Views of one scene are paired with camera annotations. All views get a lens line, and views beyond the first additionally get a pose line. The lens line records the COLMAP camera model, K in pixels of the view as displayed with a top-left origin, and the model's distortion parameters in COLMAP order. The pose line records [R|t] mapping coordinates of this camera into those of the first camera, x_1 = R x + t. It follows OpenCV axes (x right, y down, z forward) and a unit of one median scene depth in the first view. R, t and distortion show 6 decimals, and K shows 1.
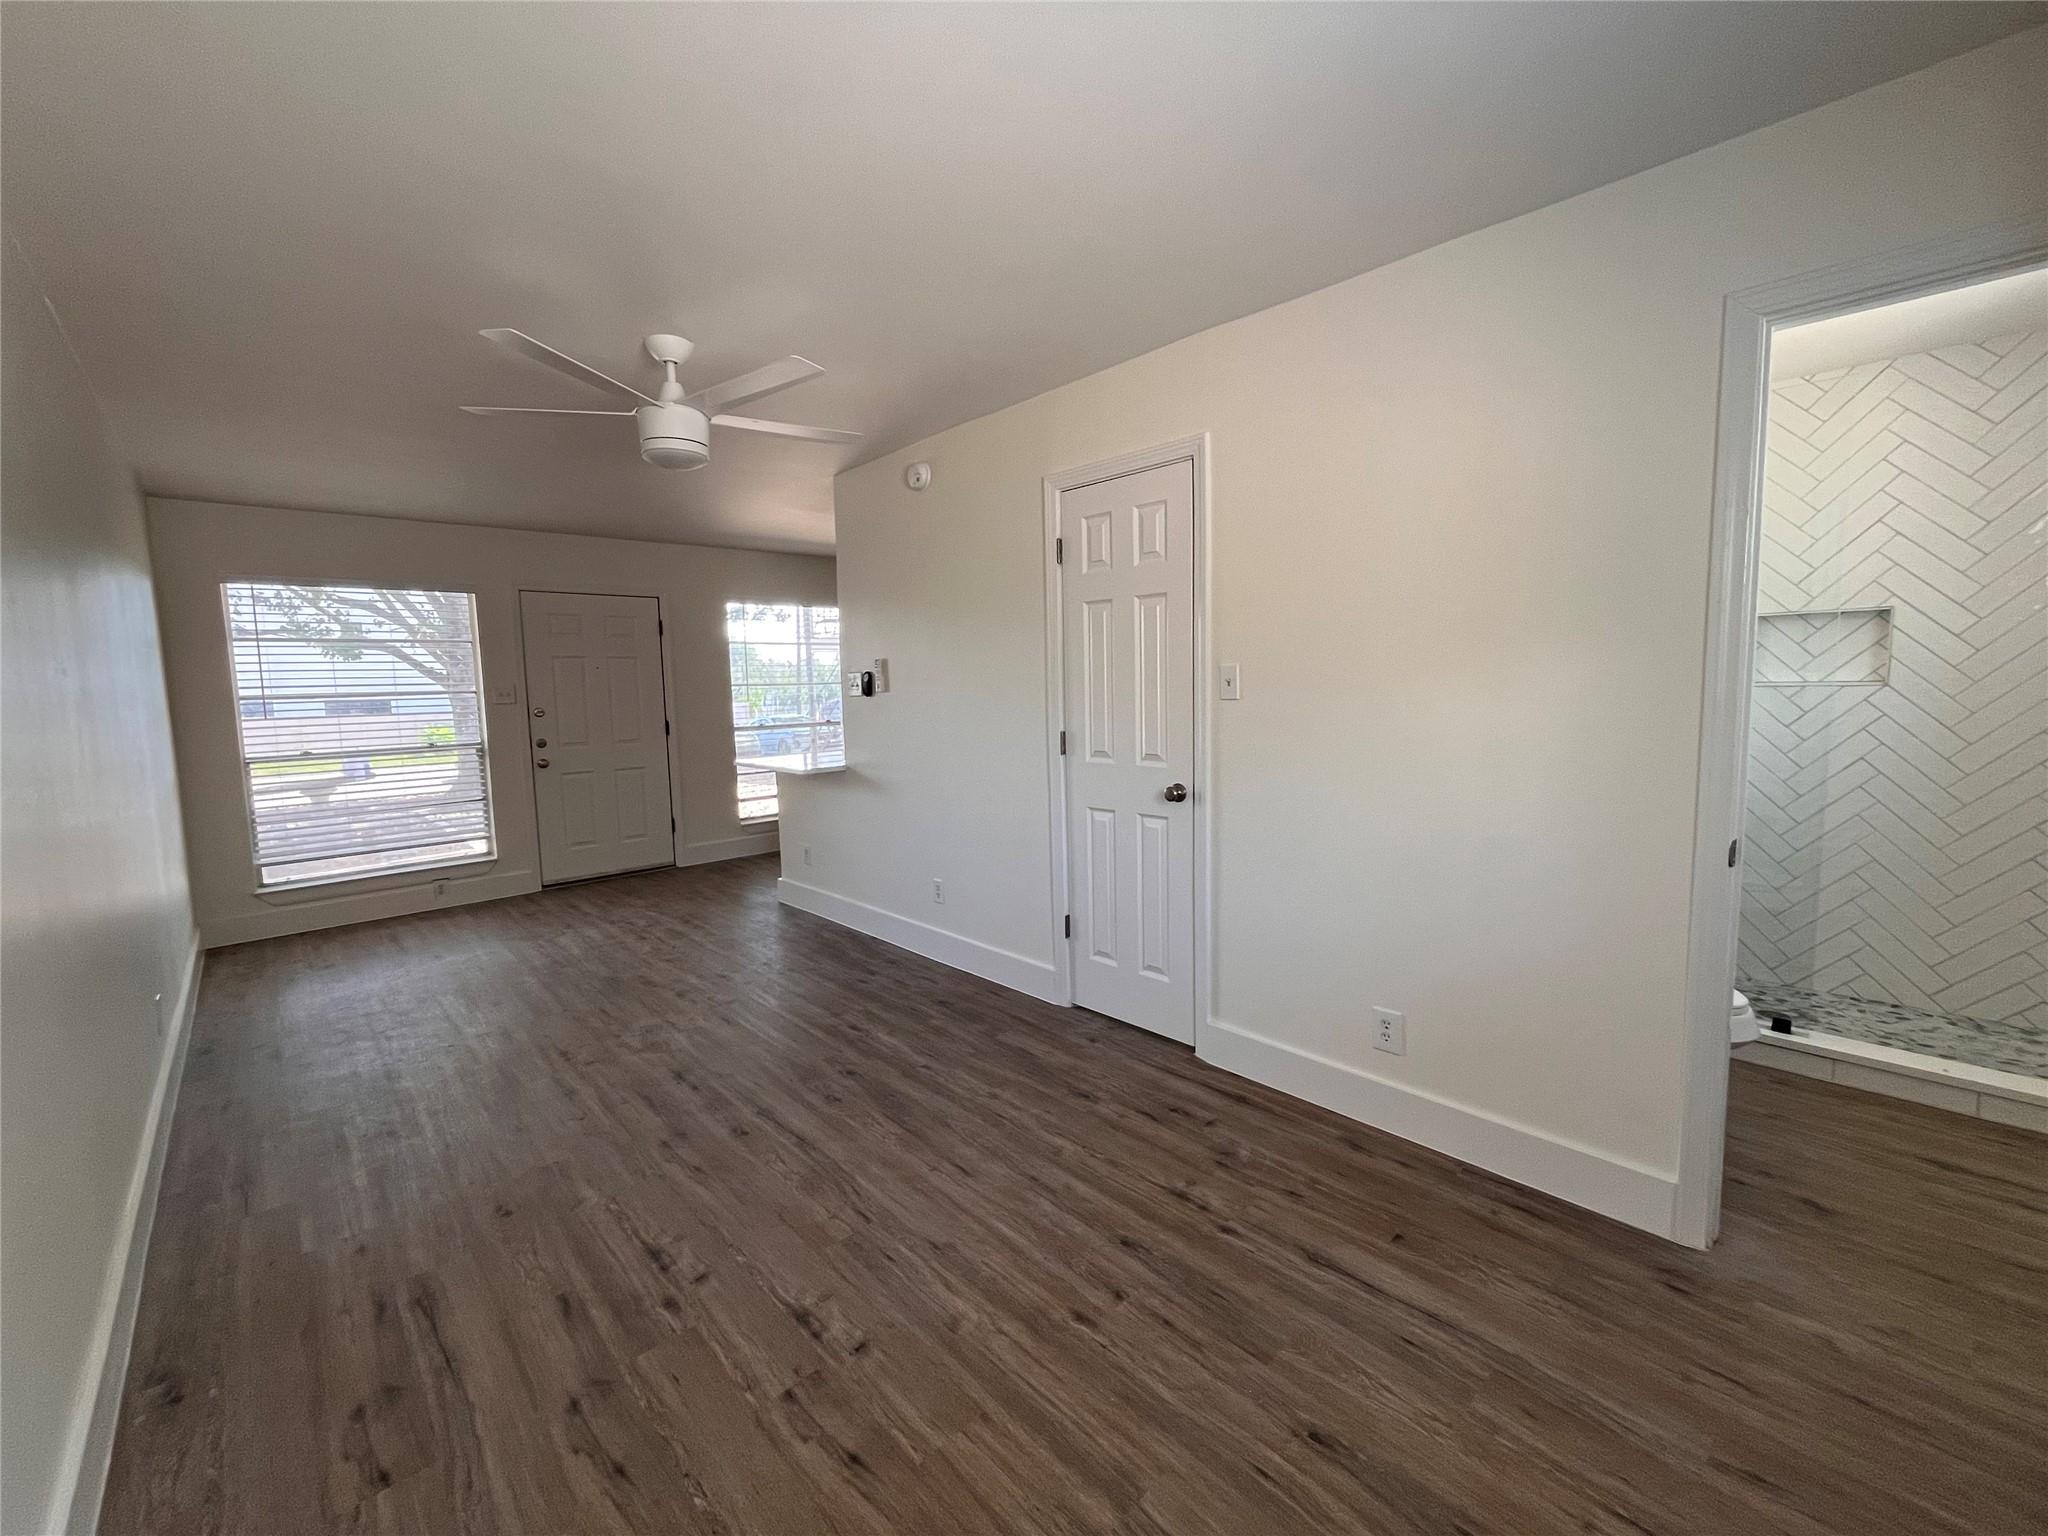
lens RADIAL K [[832.4, 0, 1031.6], [0, 832.4, 761.6], [0, 0, 1]] dist [-0.002066, -0.000200]
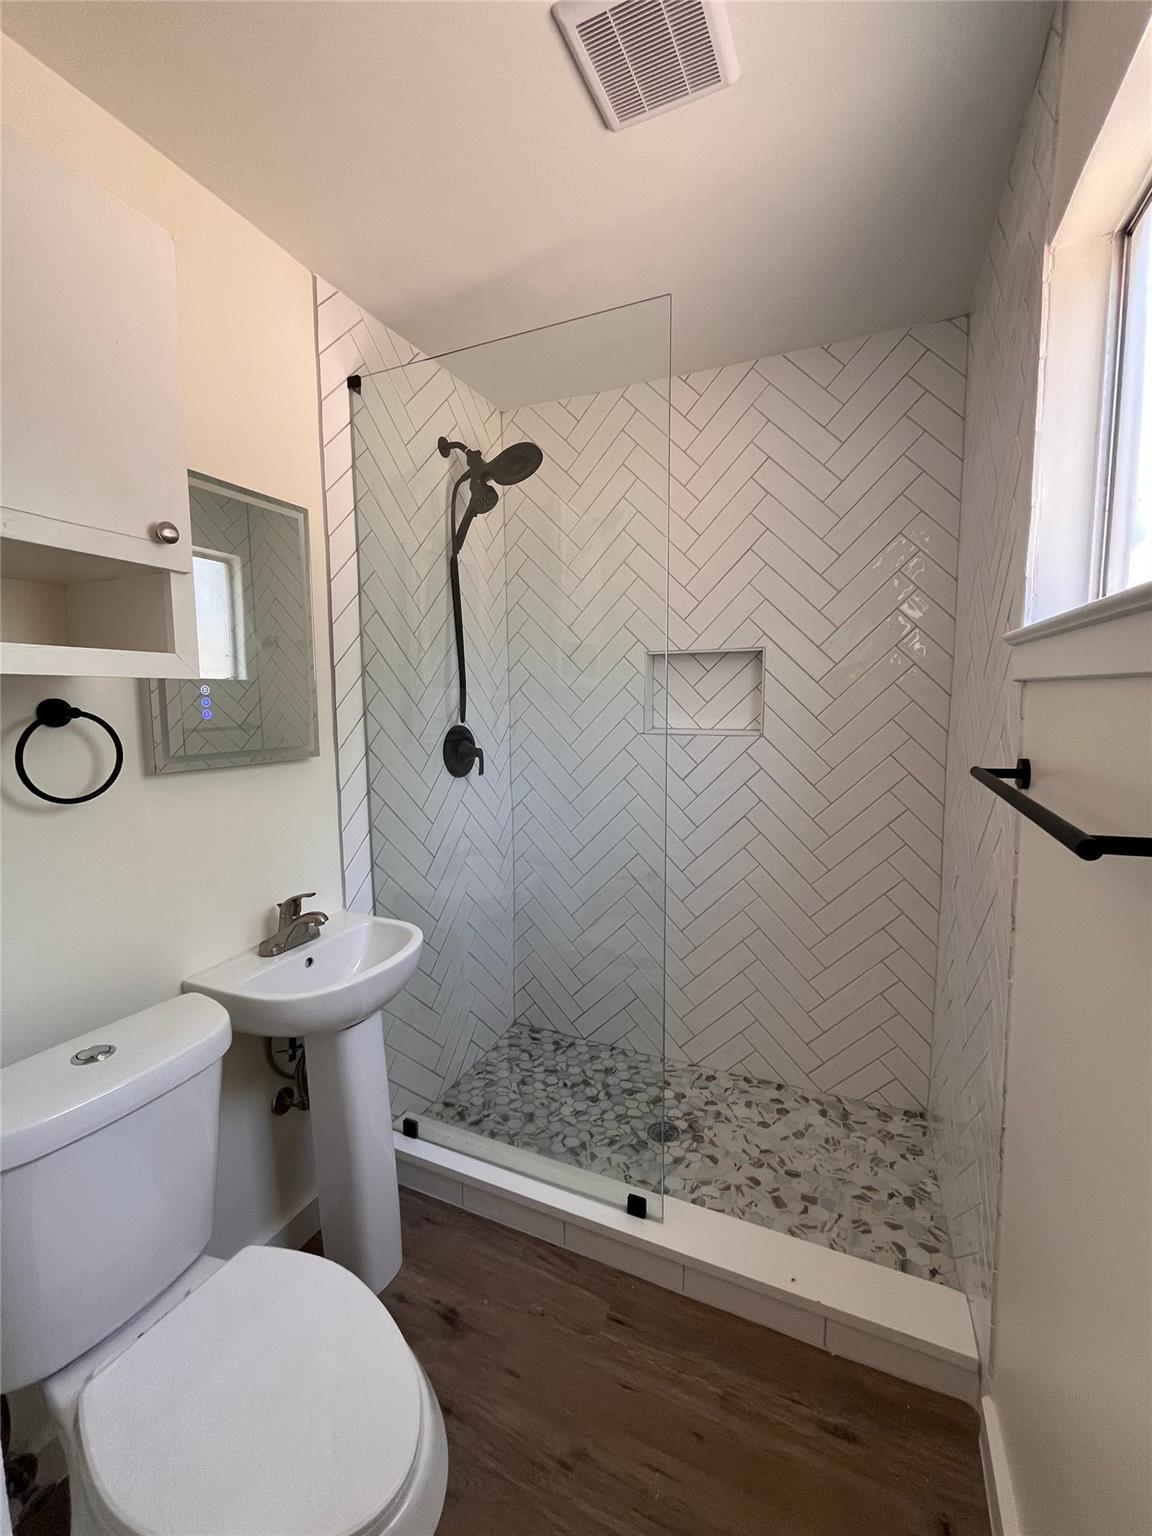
lens RADIAL K [[624.3, 0, 568.6], [0, 624.3, 764.3], [0, 0, 1]] dist [-0.002066, -0.000200]
pose [[0.926044, -0.026240, 0.376503, 0.581857], [0.024770, 0.999655, 0.008745, -0.072225], [-0.376603, 0.001228, 0.926374, 0.456085]]
